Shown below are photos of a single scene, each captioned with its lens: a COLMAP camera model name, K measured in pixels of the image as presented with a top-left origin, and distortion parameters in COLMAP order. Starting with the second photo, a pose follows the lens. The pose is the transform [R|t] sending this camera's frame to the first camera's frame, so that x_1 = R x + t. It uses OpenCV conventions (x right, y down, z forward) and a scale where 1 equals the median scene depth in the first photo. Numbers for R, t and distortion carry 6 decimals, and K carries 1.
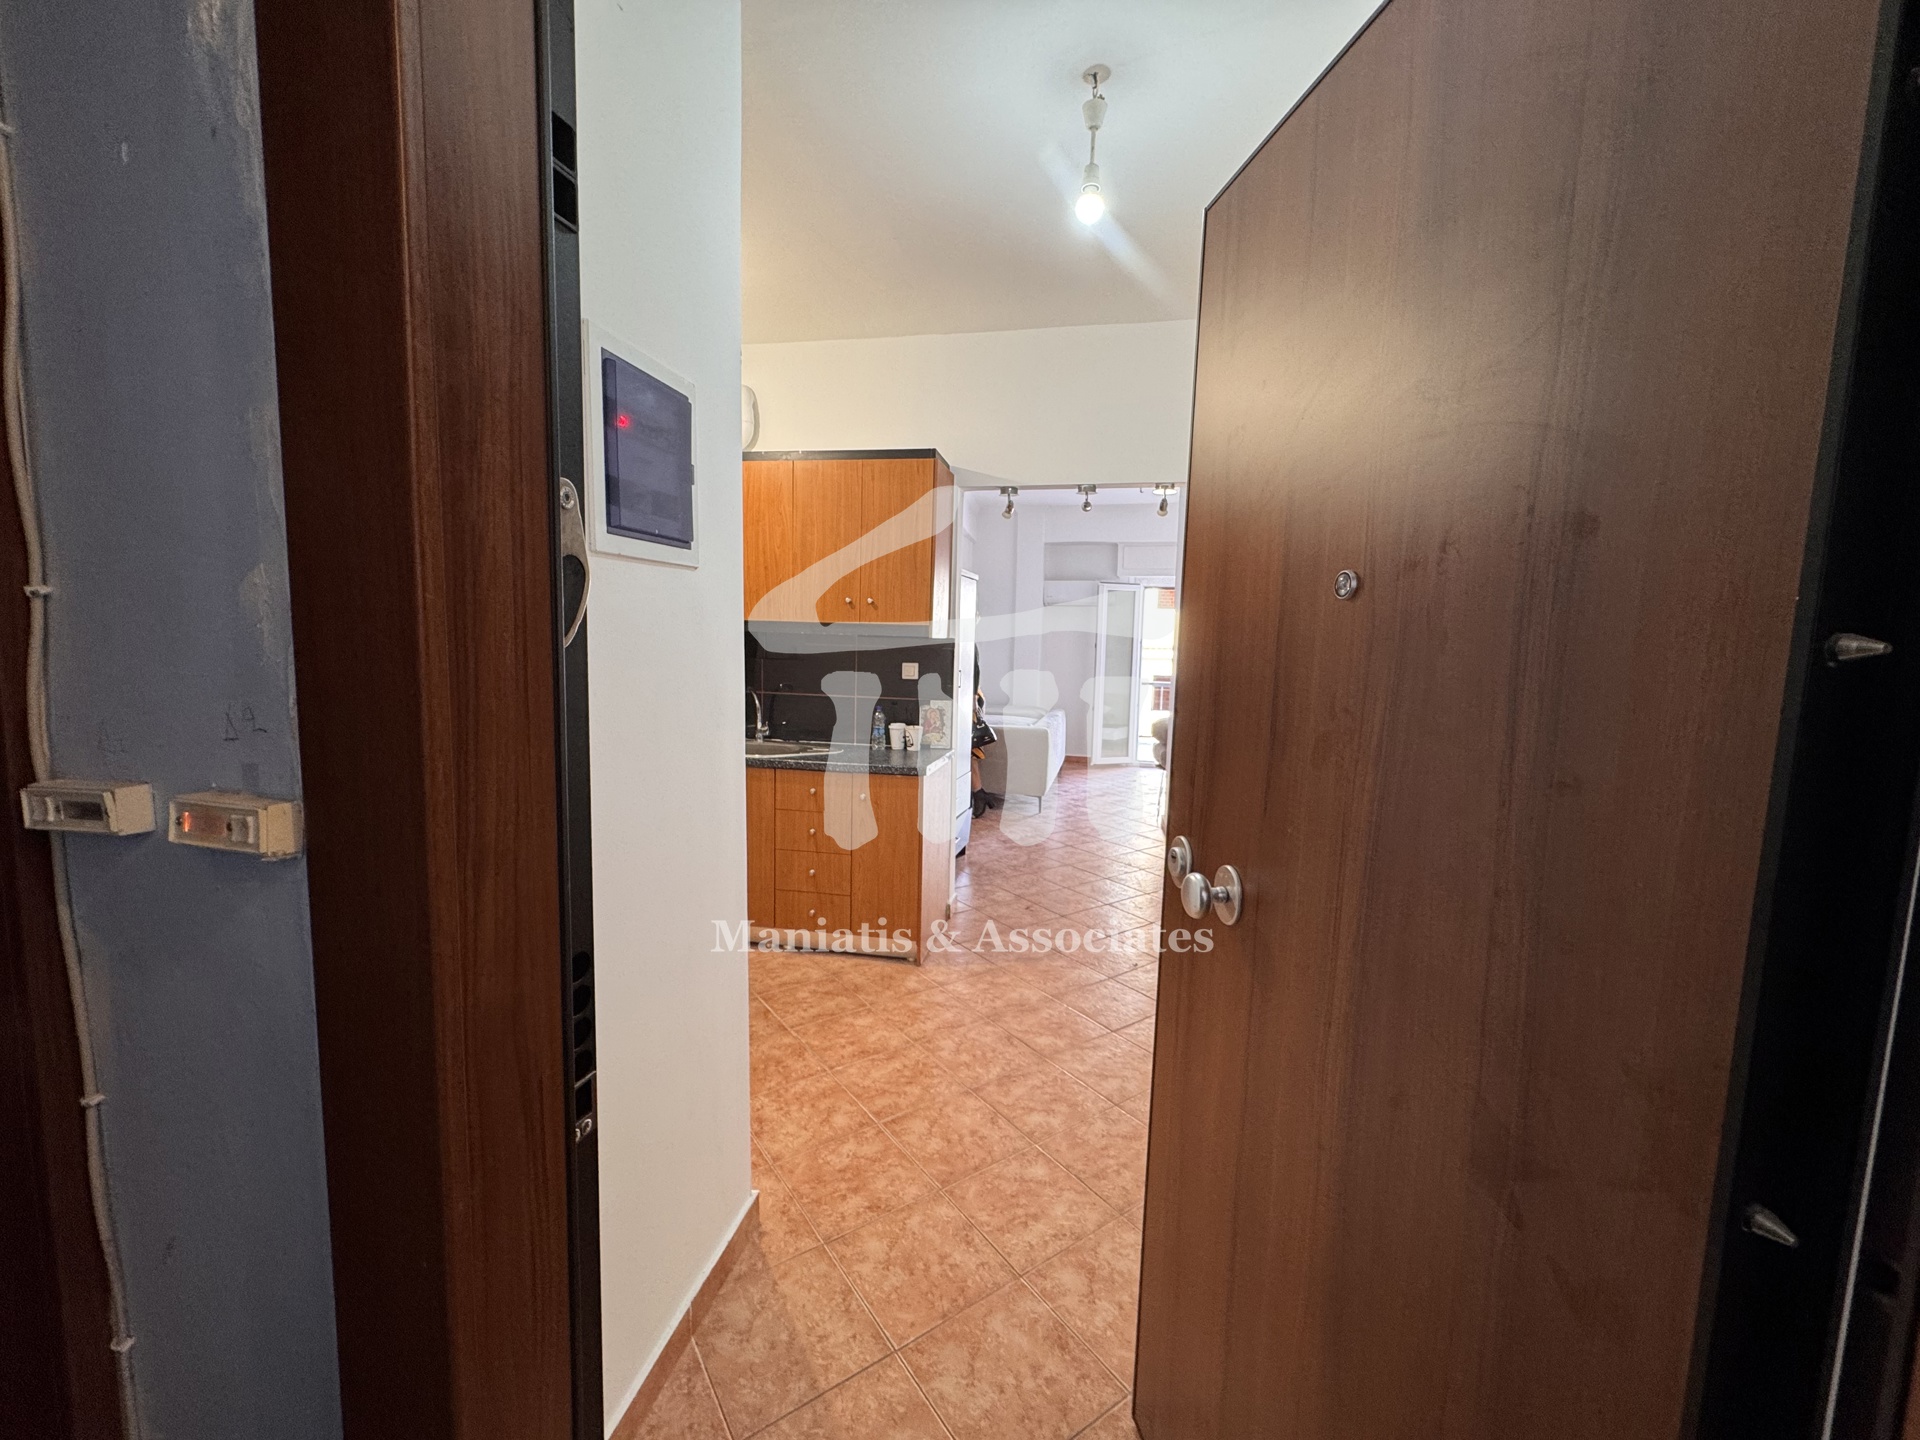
lens RADIAL K [[766.4, 0, 960.0], [0, 766.4, 720.0], [0, 0, 1]] dist [-0.002080, 0.000265]
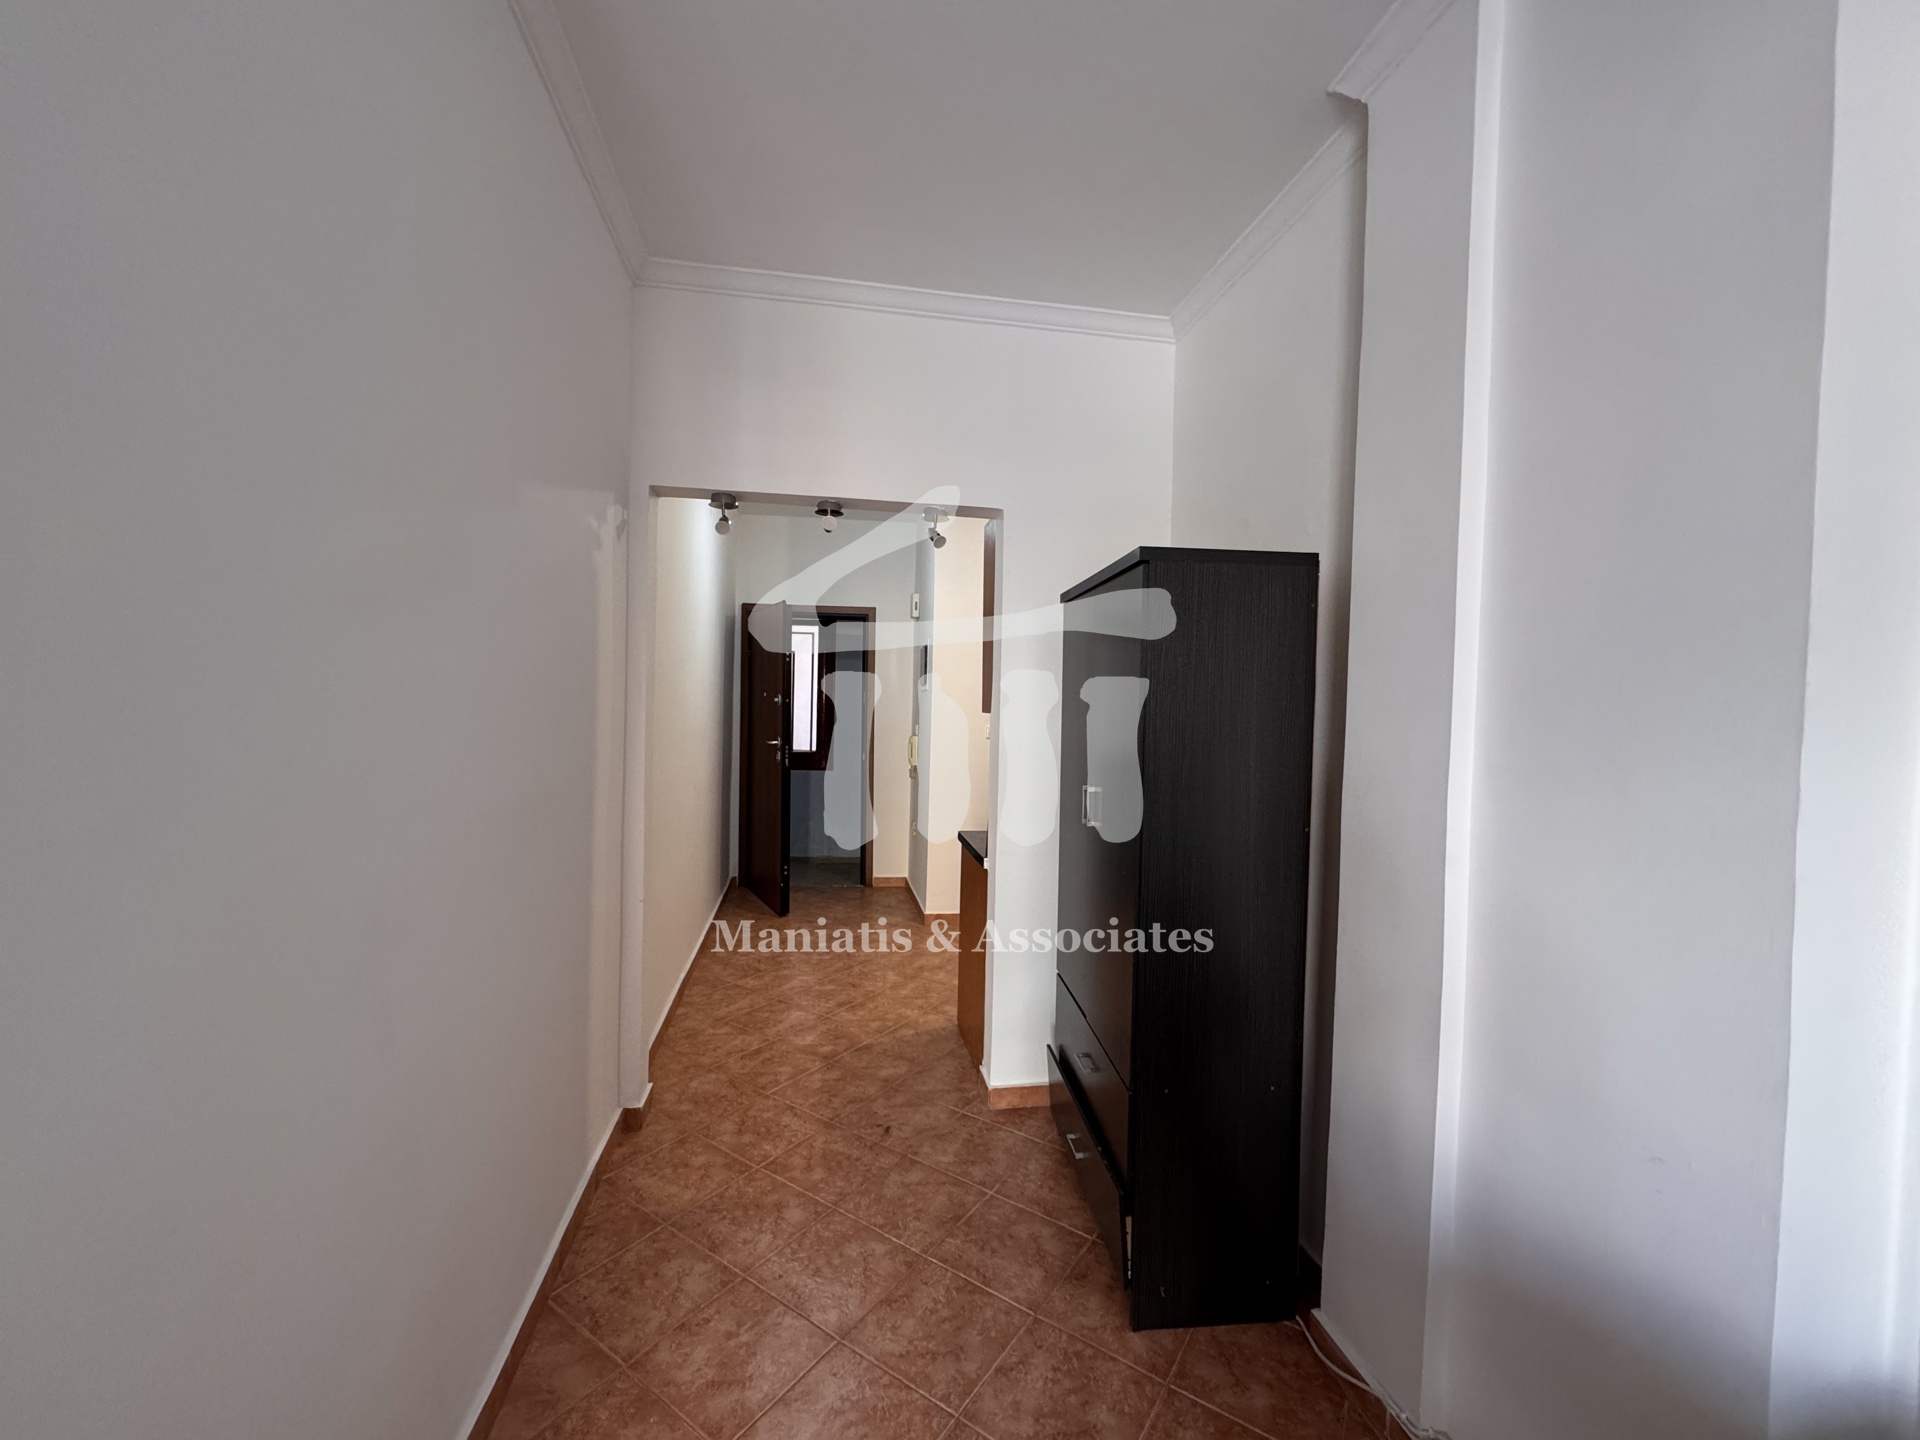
lens RADIAL K [[766.4, 0, 960.0], [0, 766.4, 720.0], [0, 0, 1]] dist [-0.002080, 0.000265]
pose [[-0.935815, -0.036259, -0.350622, 0.363882], [-0.081817, 0.989873, 0.116006, -0.233813], [0.342865, 0.137247, -0.929305, 2.132086]]
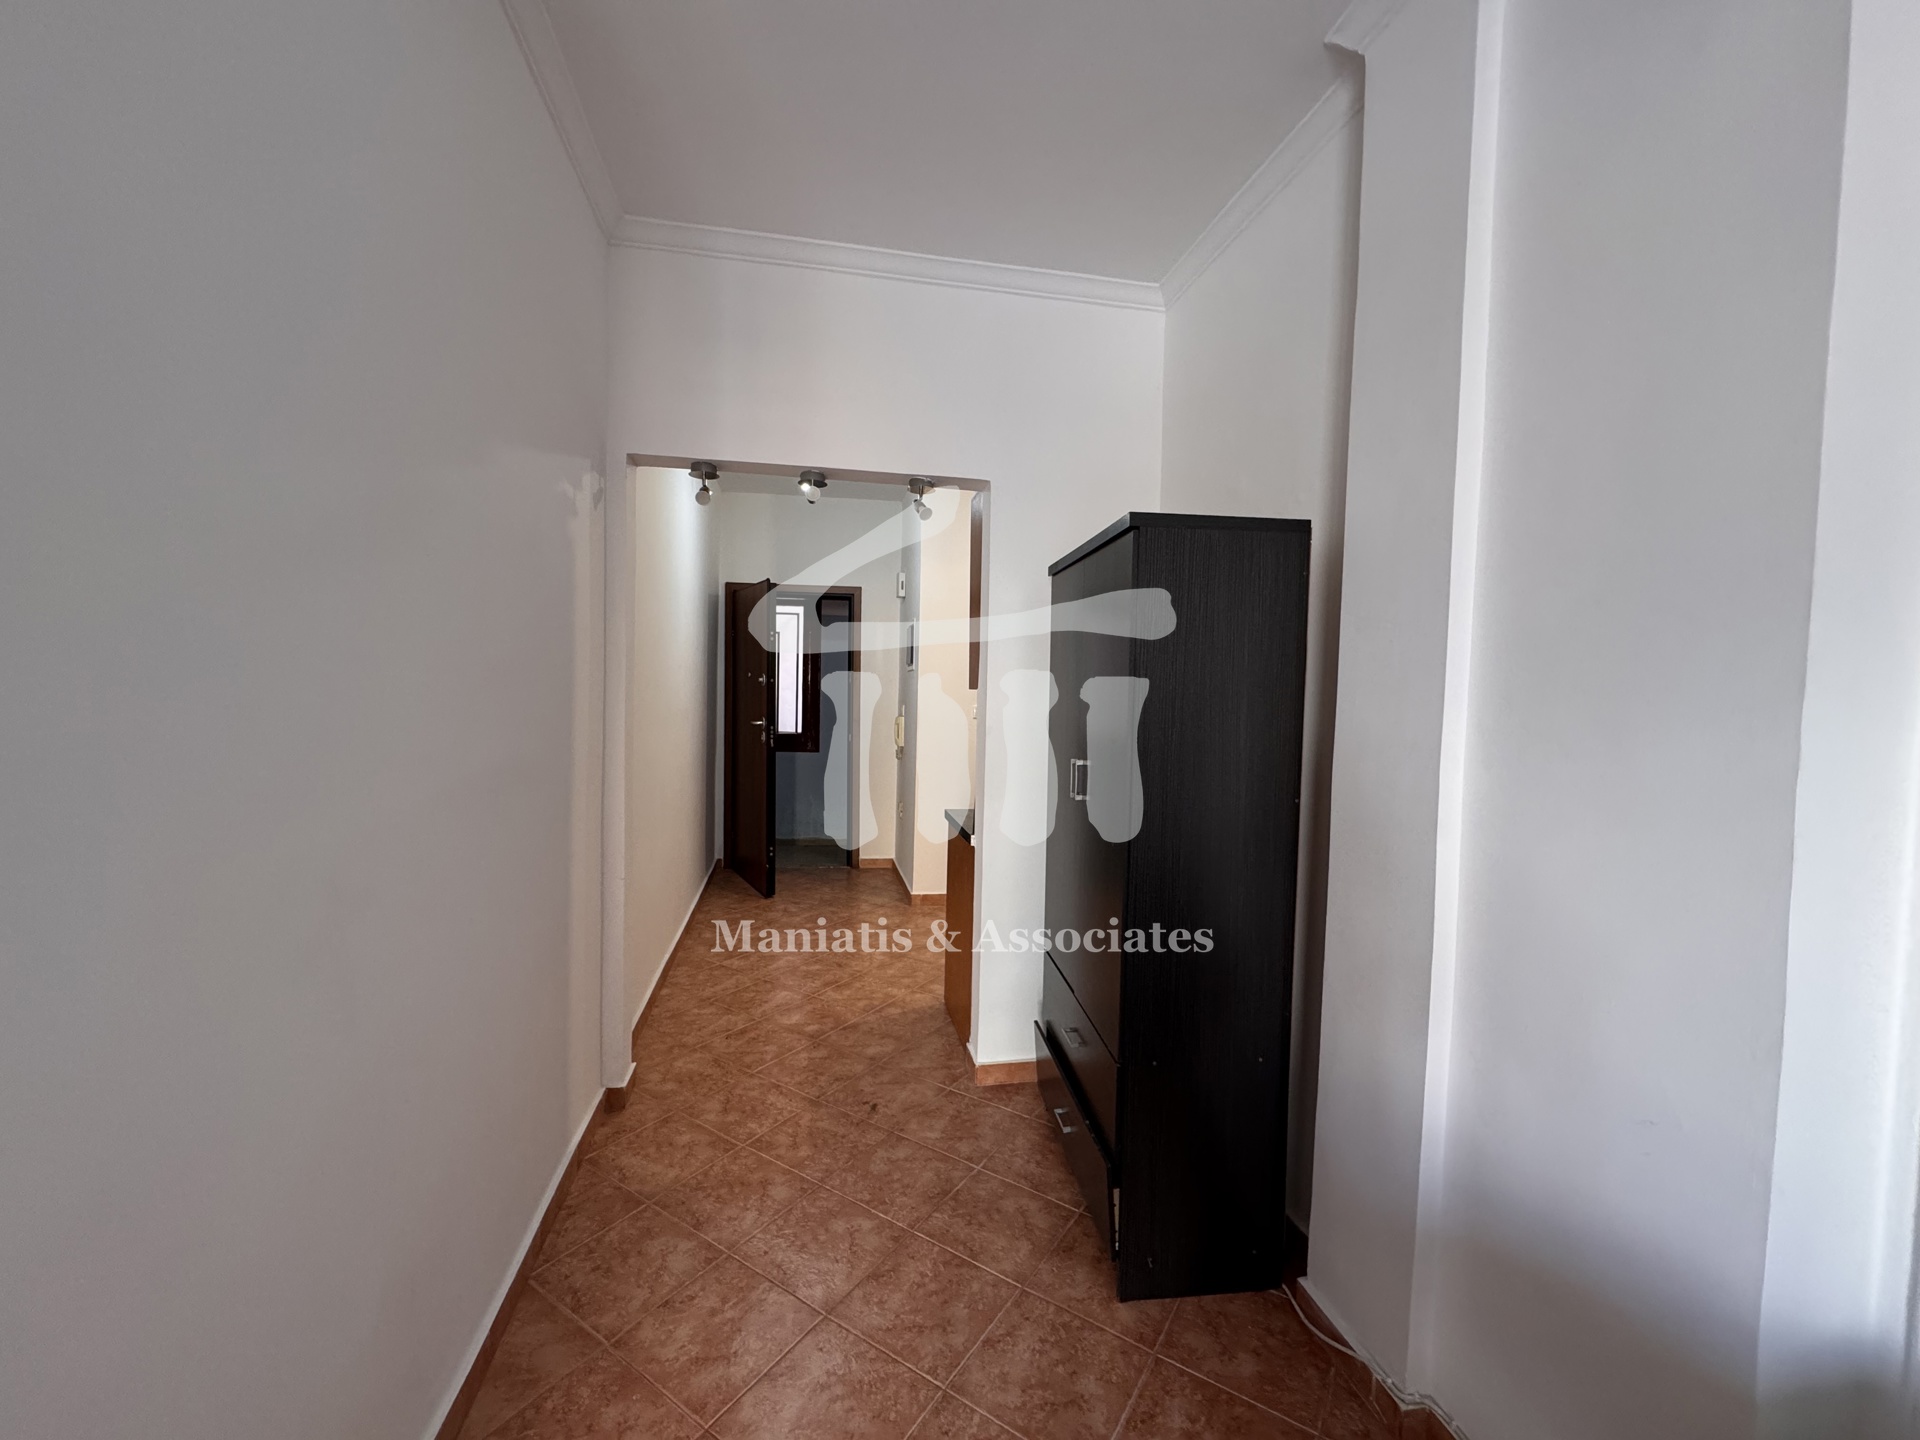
lens RADIAL K [[766.4, 0, 960.0], [0, 766.4, 720.0], [0, 0, 1]] dist [-0.002080, 0.000265]
pose [[-0.929731, -0.028398, -0.367143, 0.358883], [-0.082862, 0.987586, 0.133446, -0.220615], [0.358796, 0.154491, -0.920542, 2.122938]]
